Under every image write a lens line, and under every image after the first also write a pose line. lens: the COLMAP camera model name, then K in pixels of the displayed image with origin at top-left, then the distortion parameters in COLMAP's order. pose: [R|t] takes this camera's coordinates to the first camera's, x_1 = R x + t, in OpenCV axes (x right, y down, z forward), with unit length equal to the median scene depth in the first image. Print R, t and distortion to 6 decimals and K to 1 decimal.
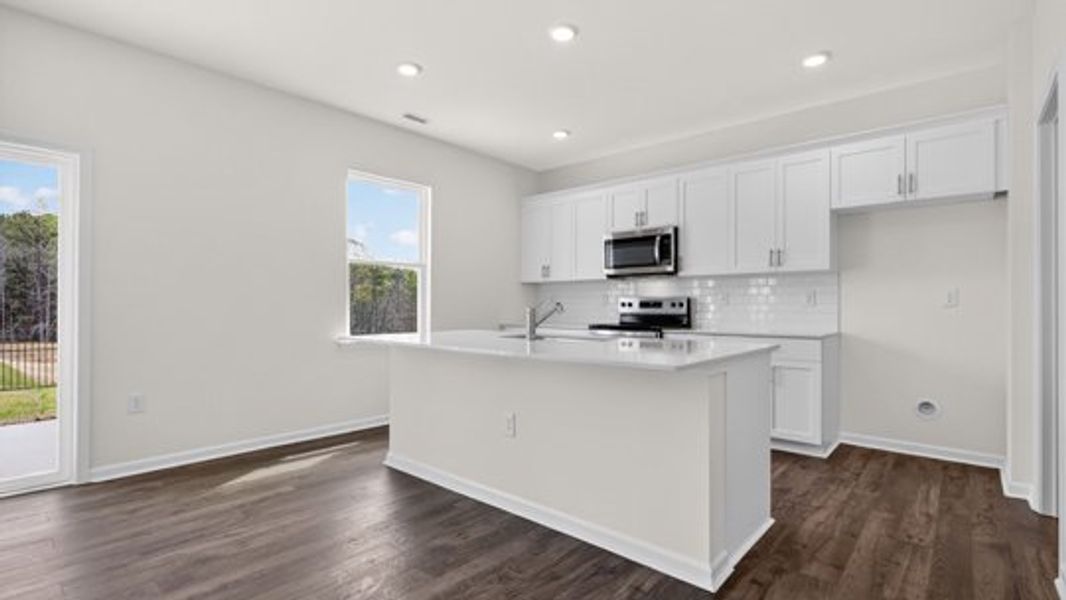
lens RADIAL K [[495.8, 0, 527.4], [0, 495.8, 306.6], [0, 0, 1]] dist [-0.000938, 0.000175]
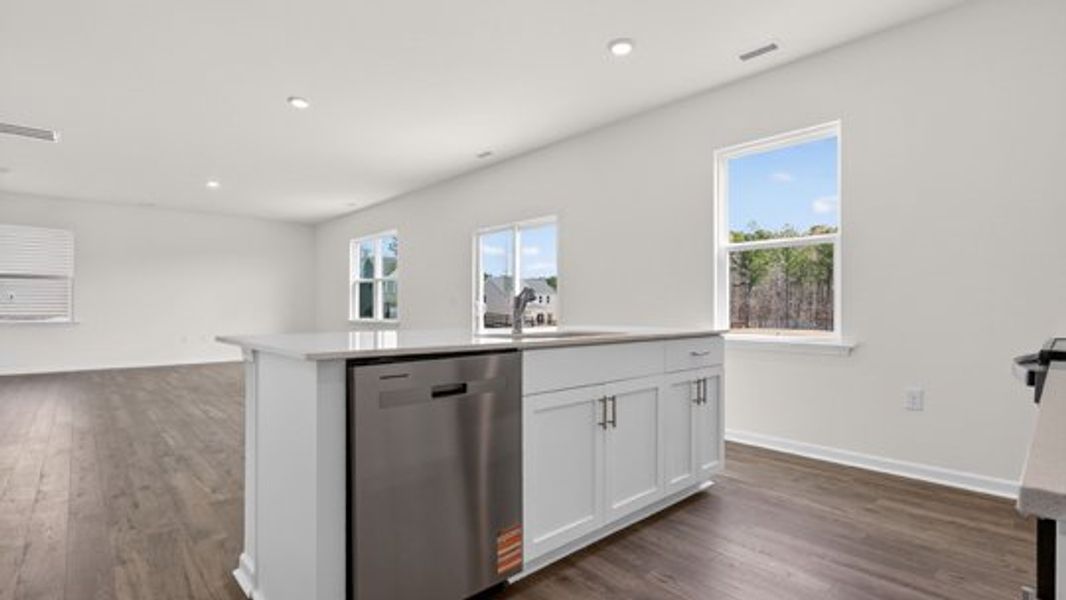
lens RADIAL K [[495.8, 0, 527.4], [0, 495.8, 306.6], [0, 0, 1]] dist [-0.000938, 0.000175]
pose [[-0.104114, -0.006386, -0.994545, 0.545851], [0.001375, 0.999978, -0.006564, 0.015587], [0.994564, -0.002051, -0.104103, 0.698952]]
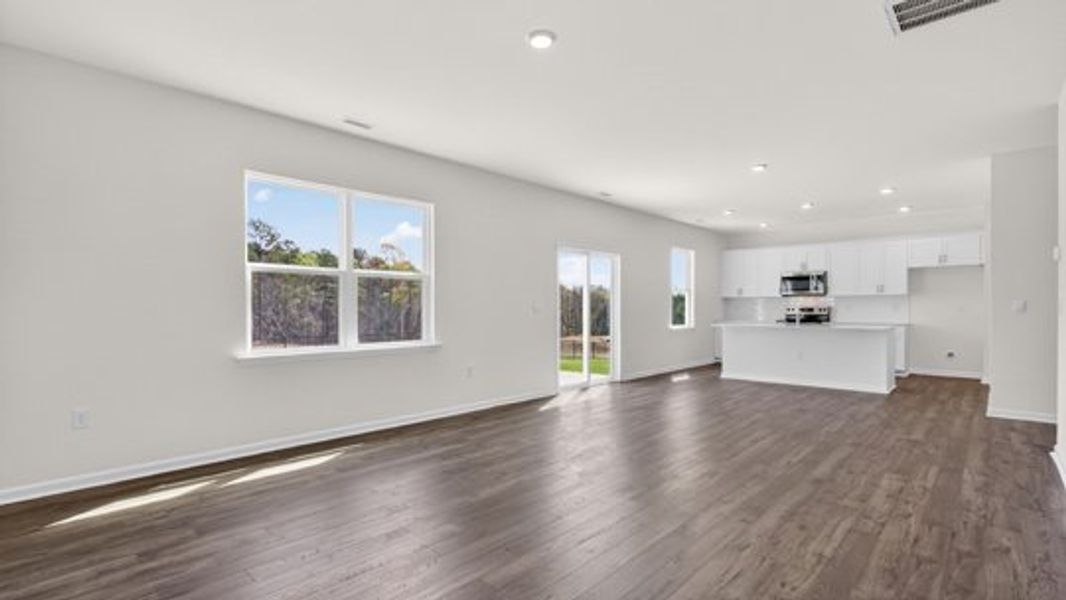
lens RADIAL K [[464.9, 0, 552.7], [0, 464.9, 307.6], [0, 0, 1]] dist [-0.003291, -0.000541]
pose [[0.999935, -0.007241, 0.008796, -0.829255], [0.007235, 0.999974, 0.000685, -0.023181], [-0.008801, -0.000622, 0.999961, -0.887539]]
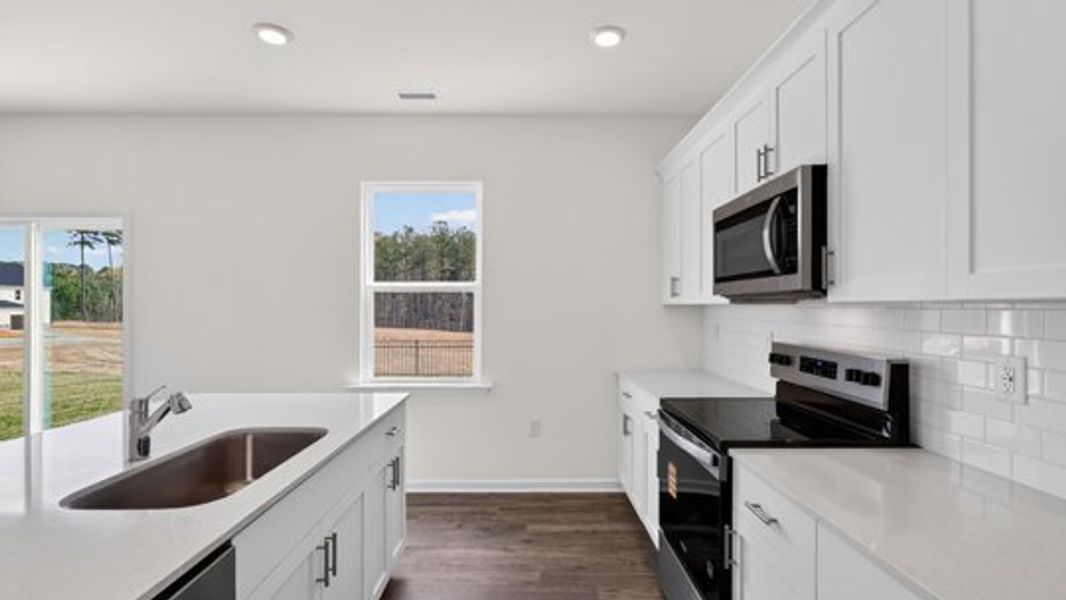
lens RADIAL K [[492.1, 0, 532.4], [0, 492.1, 305.8], [0, 0, 1]] dist [-0.003896, -0.000467]
pose [[0.673350, -0.001603, -0.739322, 0.423141], [0.001864, 0.999998, -0.000471, -0.059233], [0.739322, -0.001061, 0.673352, 0.605407]]
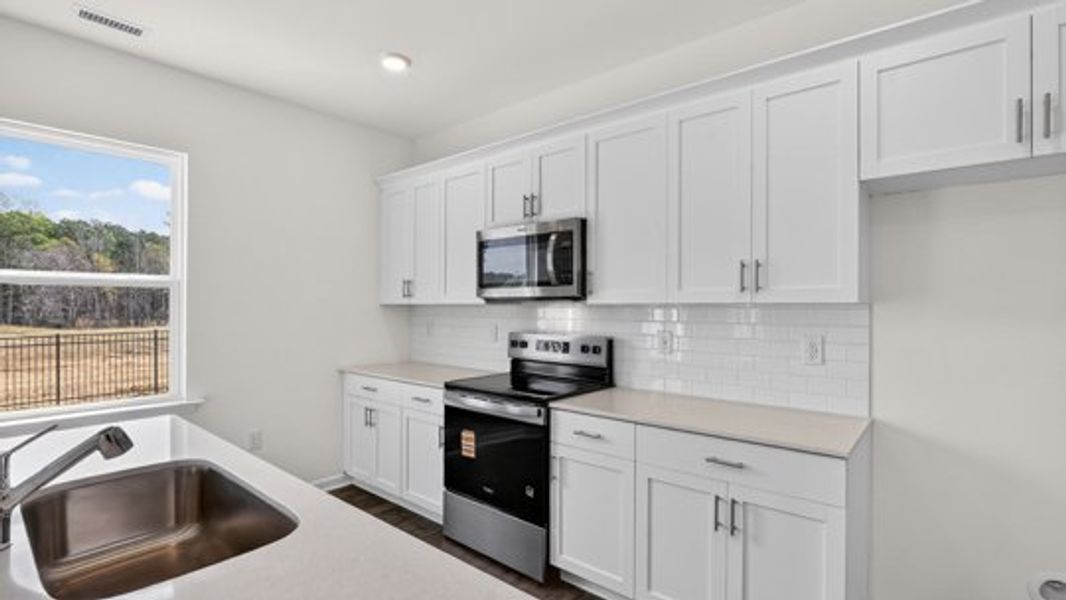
lens RADIAL K [[495.8, 0, 527.4], [0, 495.8, 306.6], [0, 0, 1]] dist [-0.000938, 0.000175]
pose [[0.999892, -0.000414, 0.014680, 0.226769], [0.000369, 0.999995, 0.003083, -0.059971], [-0.014681, -0.003077, 0.999887, 0.422709]]
